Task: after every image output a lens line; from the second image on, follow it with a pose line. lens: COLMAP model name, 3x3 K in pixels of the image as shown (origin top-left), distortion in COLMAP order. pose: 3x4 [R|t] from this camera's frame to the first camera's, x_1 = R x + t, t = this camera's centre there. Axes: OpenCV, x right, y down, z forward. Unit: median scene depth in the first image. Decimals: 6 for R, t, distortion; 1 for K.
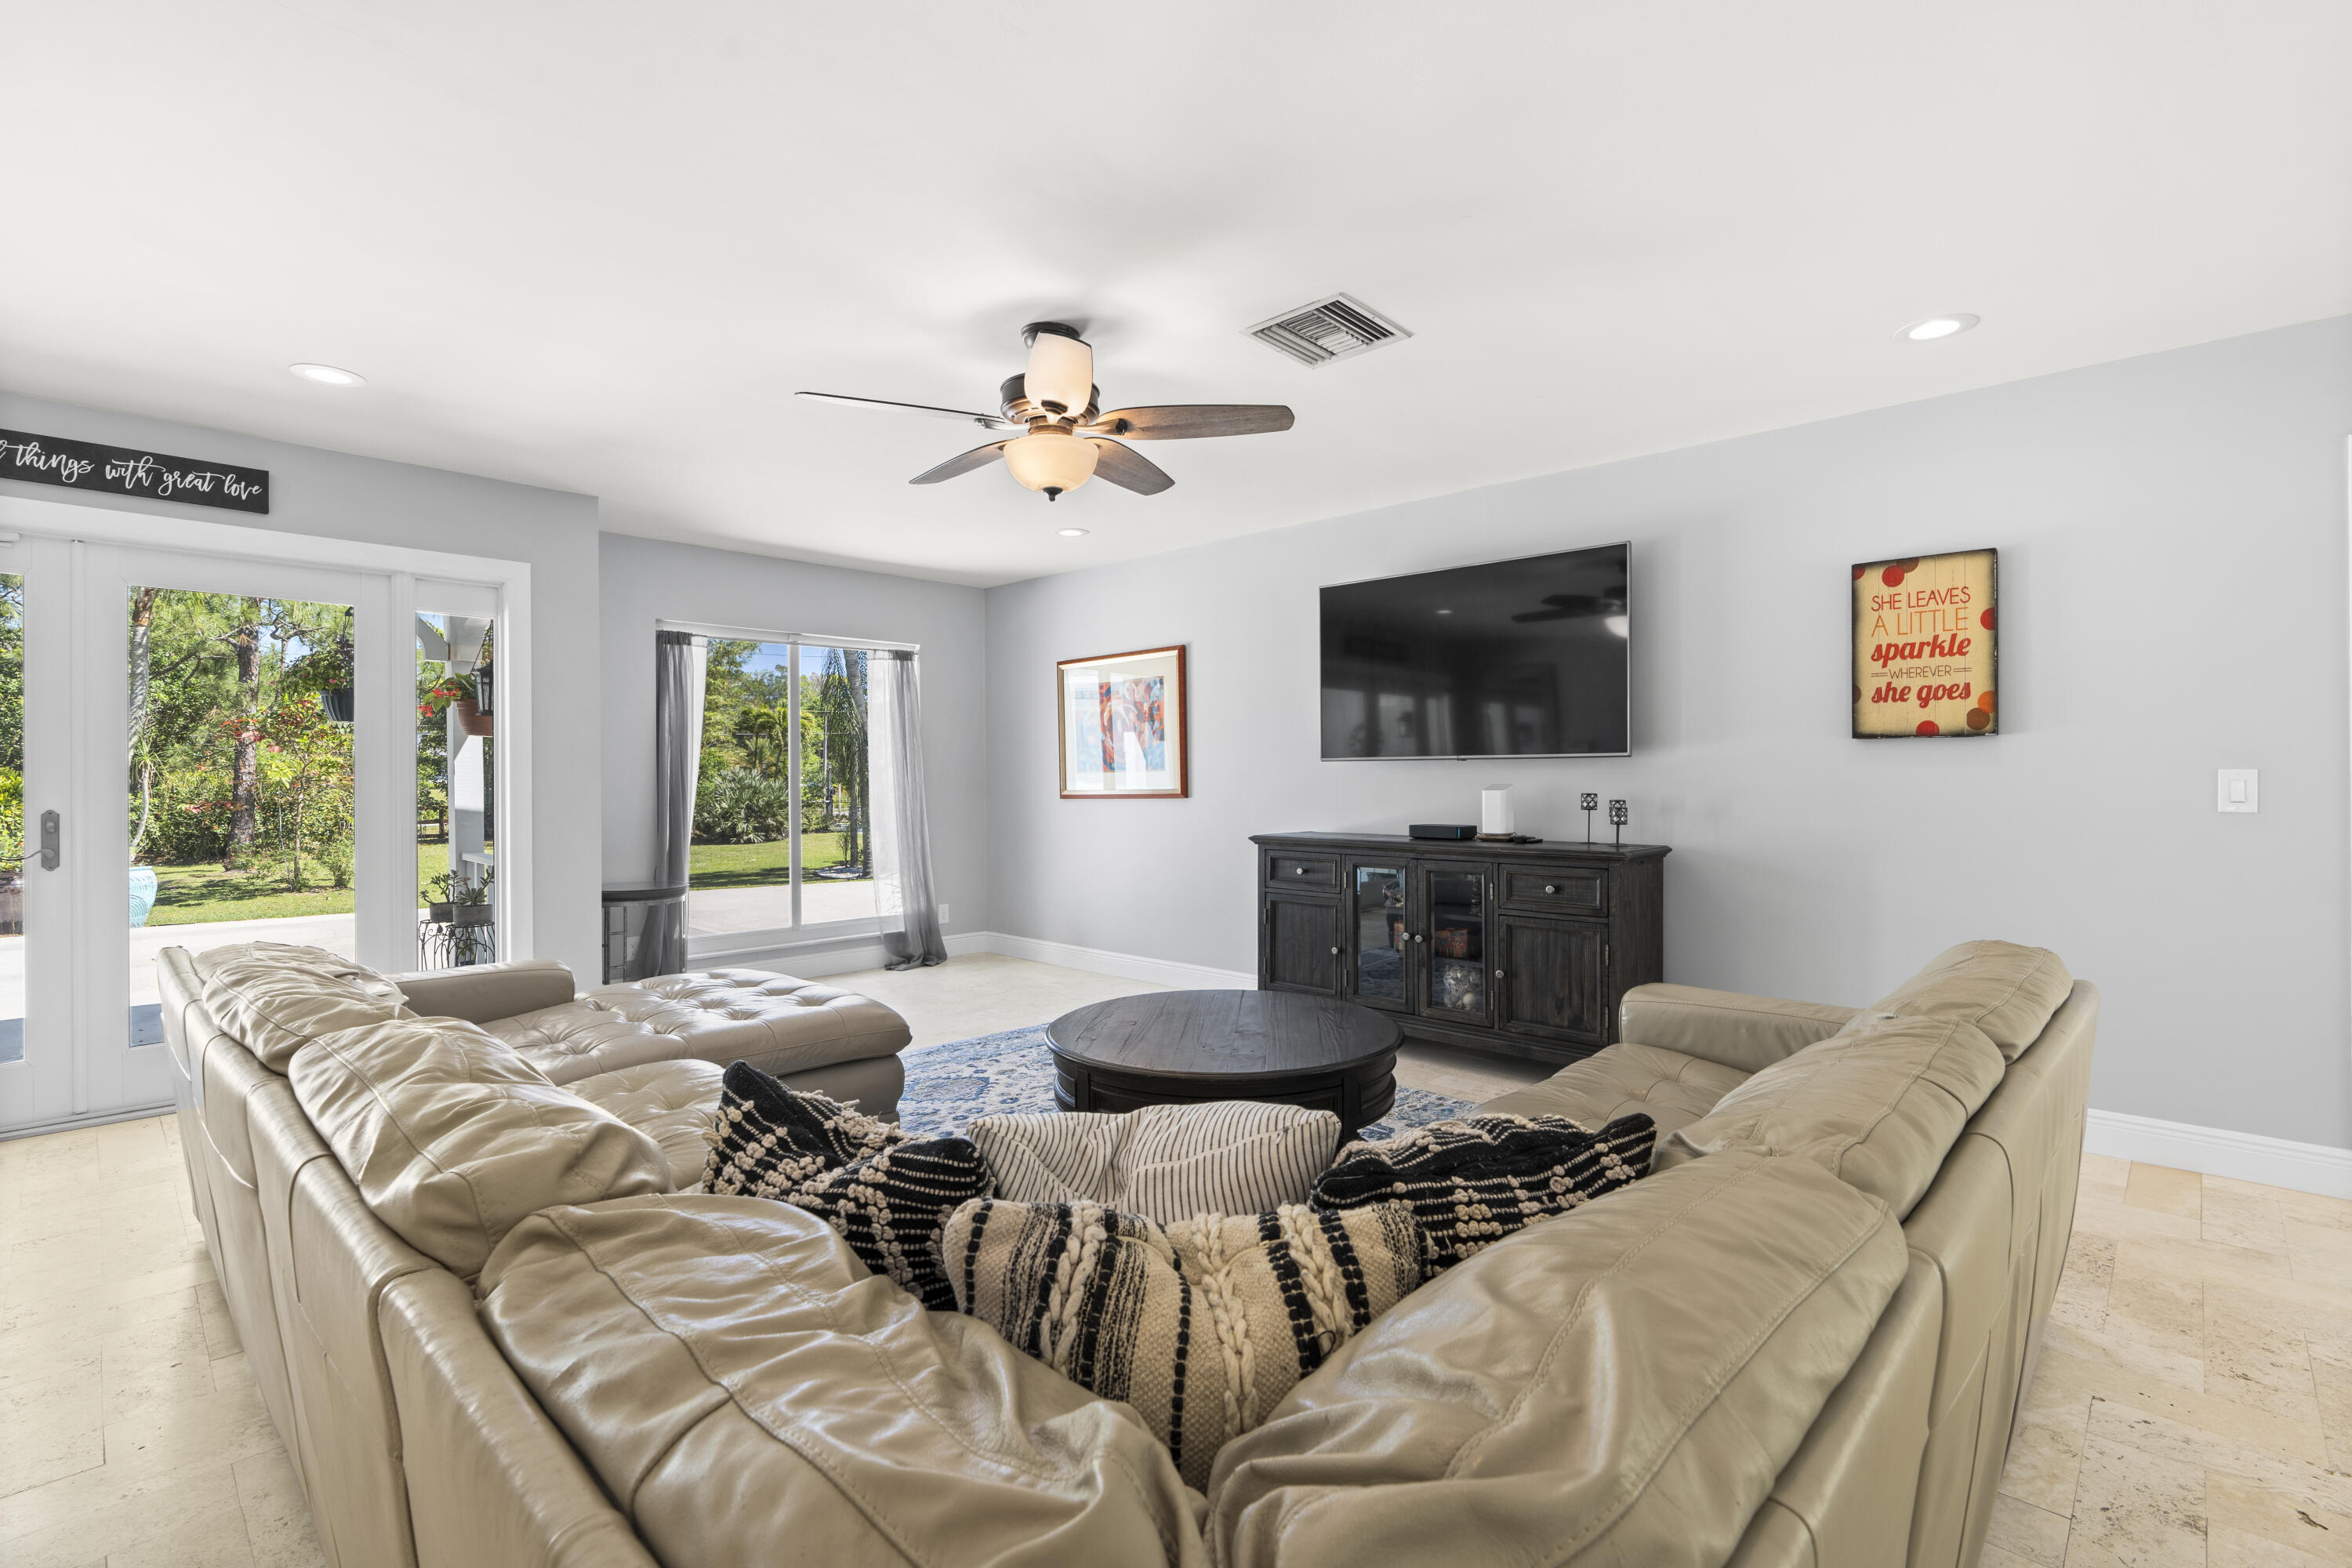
lens RADIAL K [[1063.4, 0, 1182.4], [0, 1063.4, 776.0], [0, 0, 1]] dist [-0.004975, 0.000174]
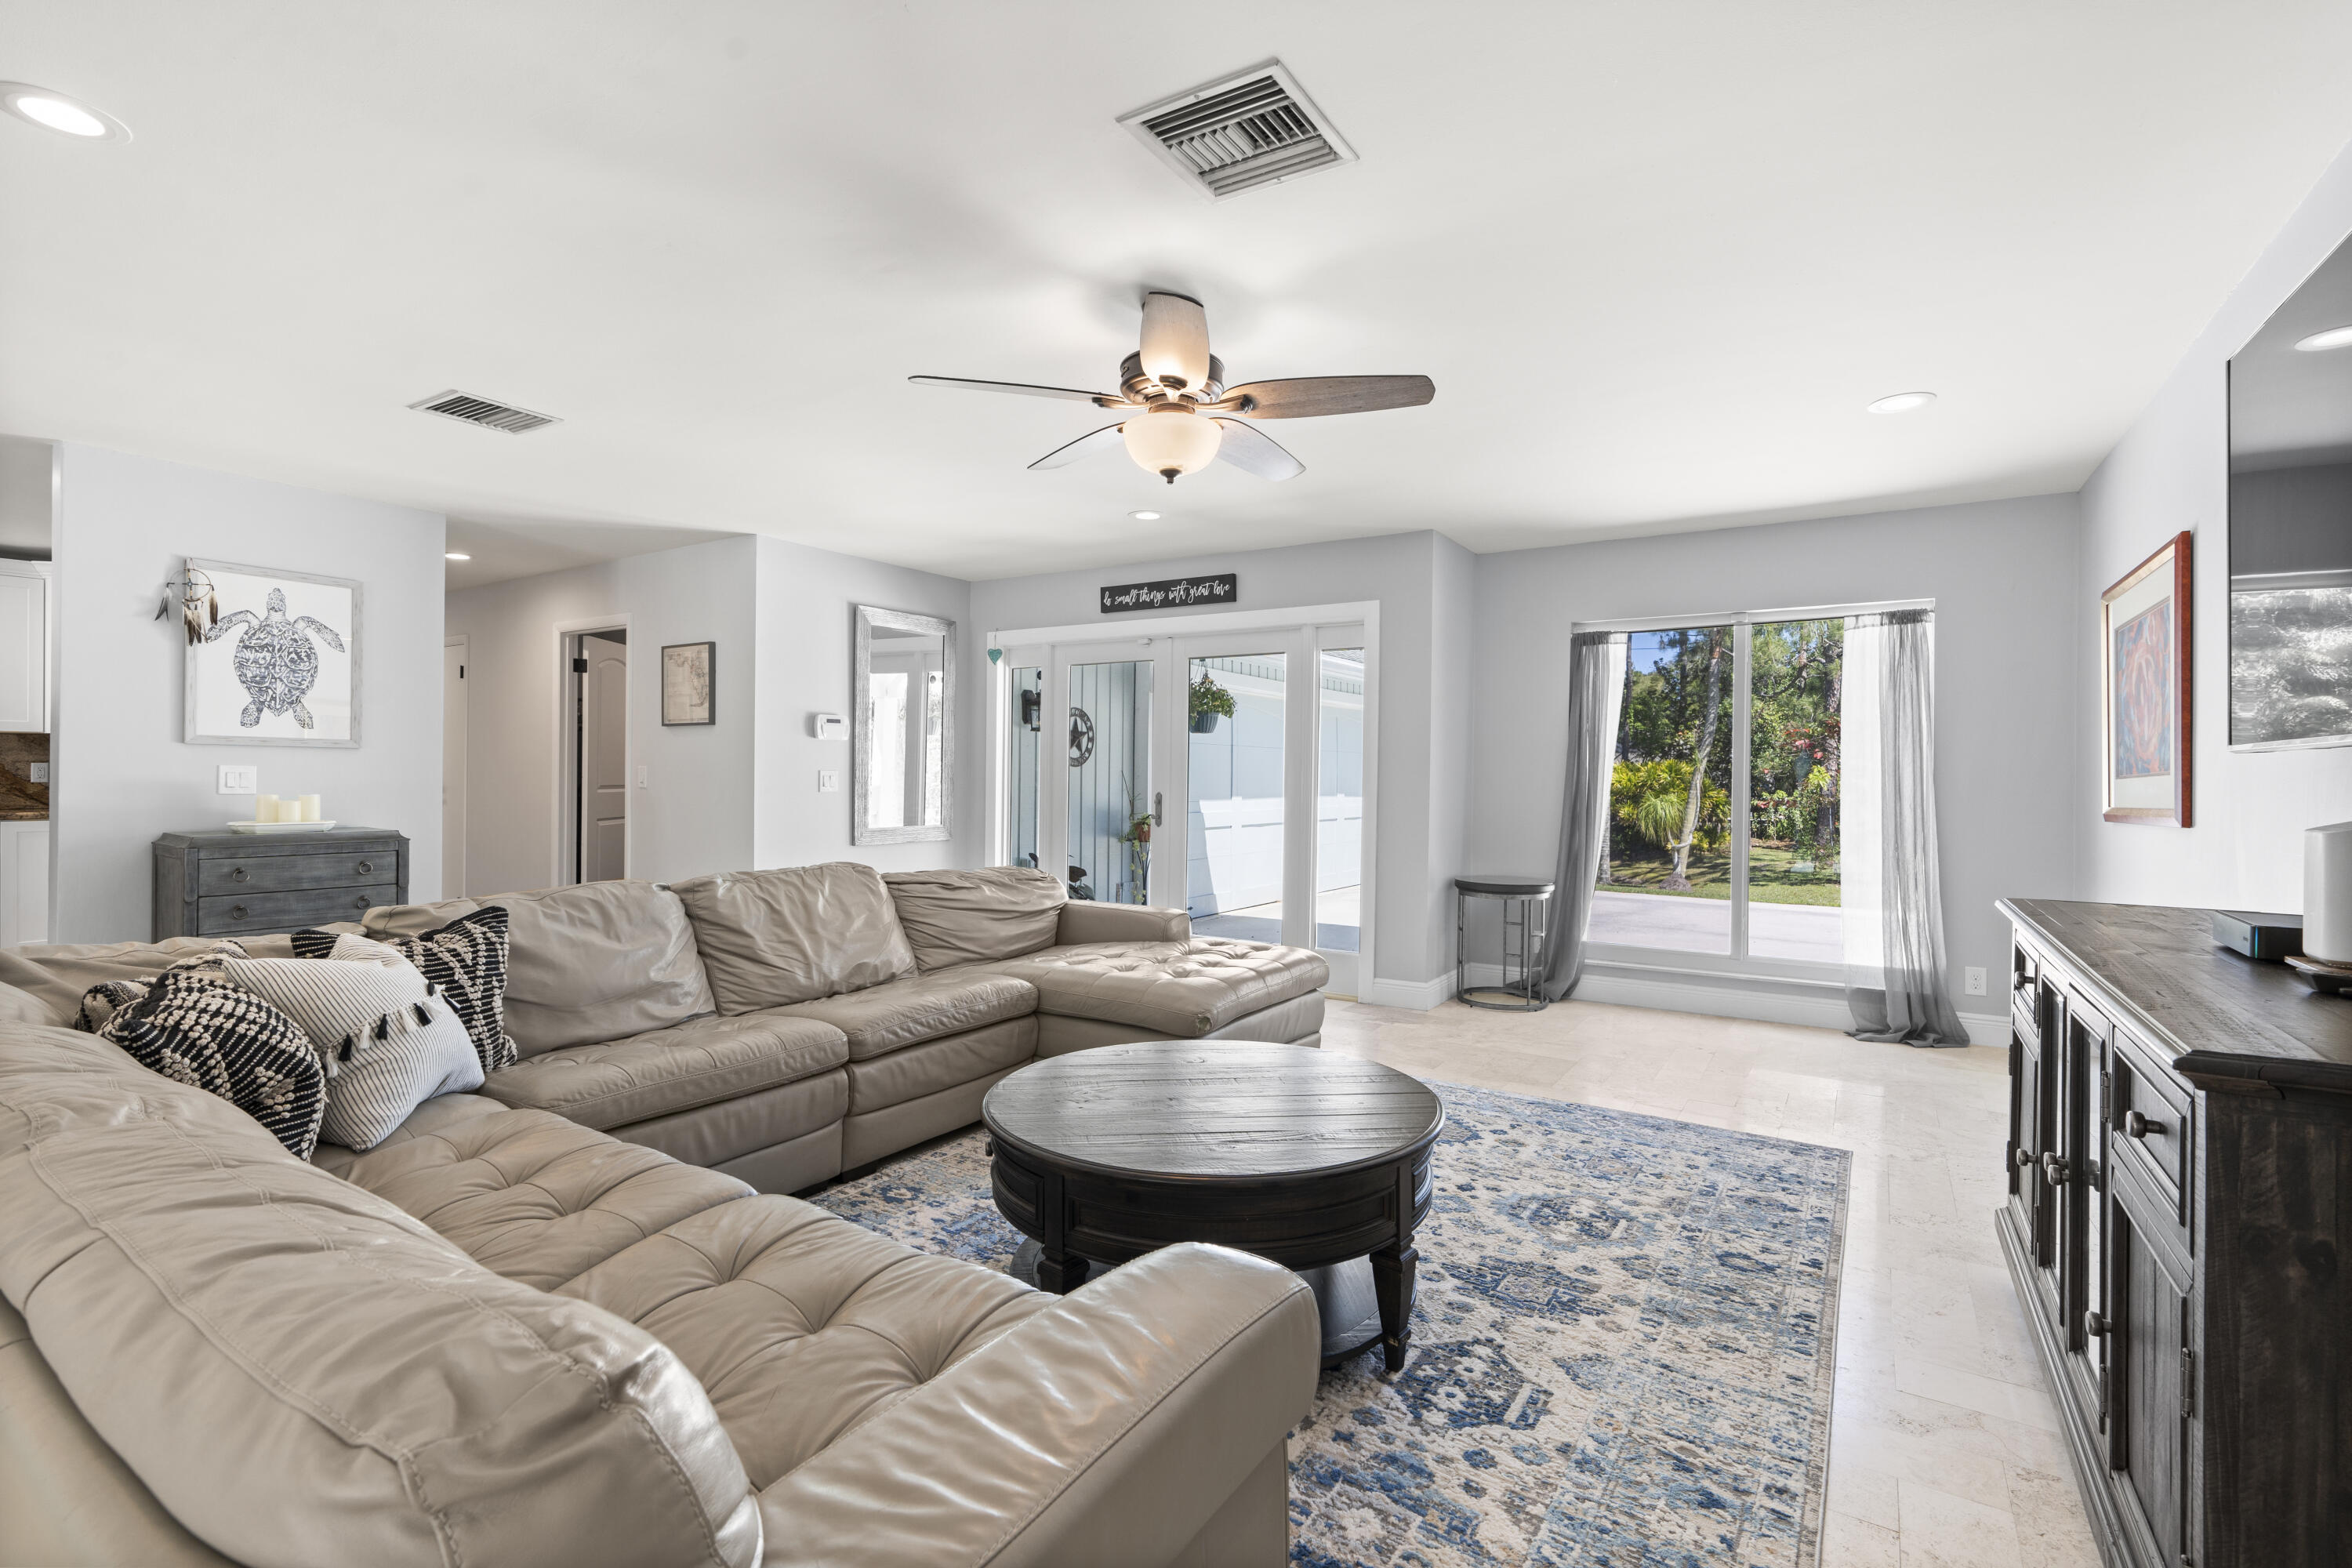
lens RADIAL K [[1063.4, 0, 1182.4], [0, 1063.4, 776.0], [0, 0, 1]] dist [-0.004975, 0.000174]
pose [[0.183815, 0.005987, -0.982943, 0.636198], [-0.011012, 0.999931, 0.004031, -0.001773], [0.982899, 0.010083, 0.183868, 0.656754]]
